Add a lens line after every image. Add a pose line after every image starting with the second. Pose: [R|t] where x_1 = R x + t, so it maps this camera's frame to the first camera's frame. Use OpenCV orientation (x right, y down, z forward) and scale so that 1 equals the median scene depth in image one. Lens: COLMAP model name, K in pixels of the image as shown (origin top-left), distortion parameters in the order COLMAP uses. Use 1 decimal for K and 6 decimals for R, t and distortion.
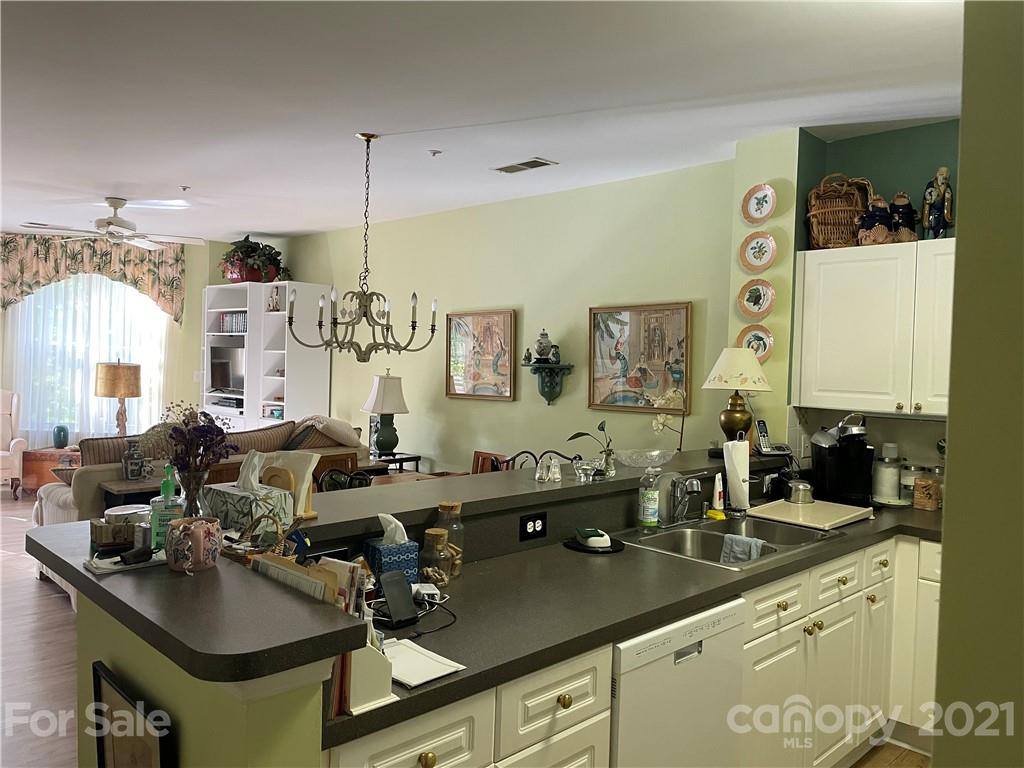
lens RADIAL K [[775.5, 0, 520.3], [0, 775.5, 378.0], [0, 0, 1]] dist [0.084798, -0.105425]
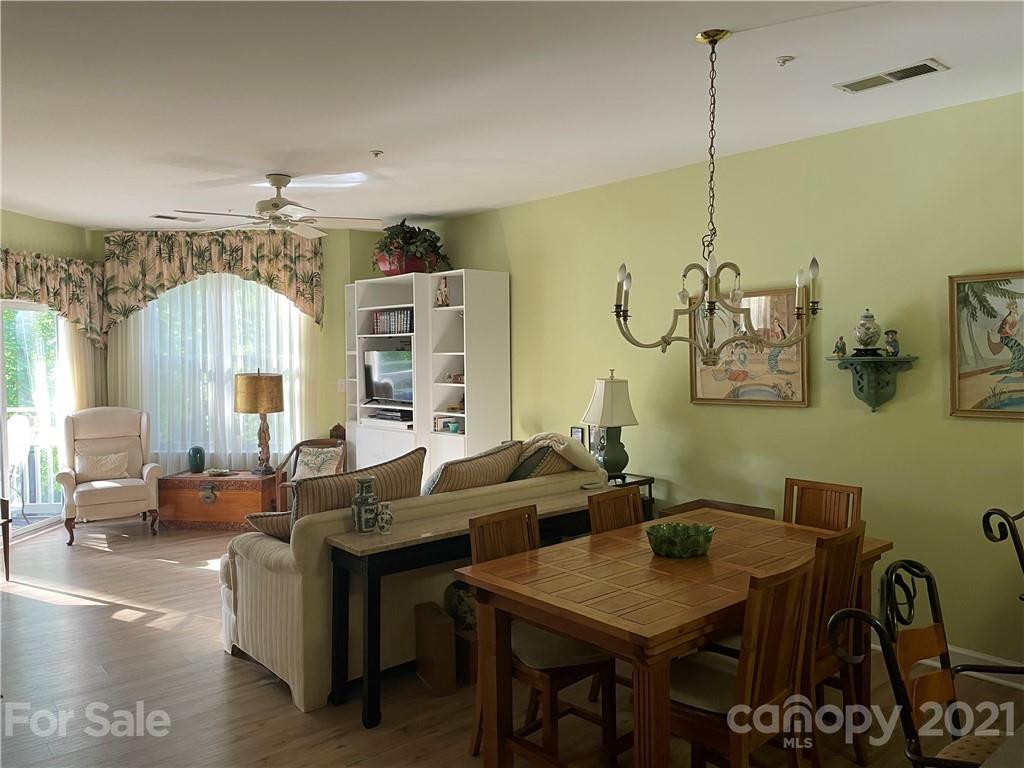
lens RADIAL K [[775.5, 0, 514.2], [0, 775.5, 378.7], [0, 0, 1]] dist [0.084798, -0.105425]
pose [[0.997154, -0.036447, -0.065997, -0.218238], [0.037155, 0.999264, 0.009534, -0.014230], [0.065601, -0.011959, 0.997774, 0.194662]]
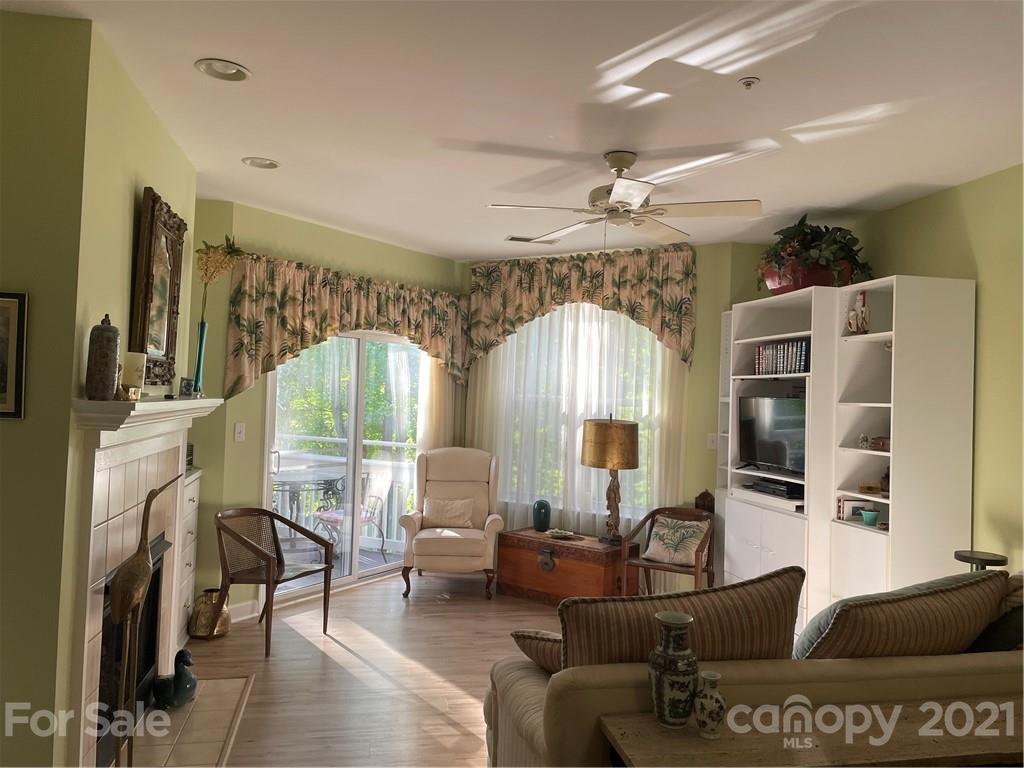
lens RADIAL K [[775.5, 0, 505.2], [0, 775.5, 379.9], [0, 0, 1]] dist [0.084798, -0.105425]
pose [[0.833014, -0.015542, -0.553033, -0.250310], [-0.021671, 0.997922, -0.060687, -0.013697], [0.552827, 0.062538, 0.830946, 0.448856]]
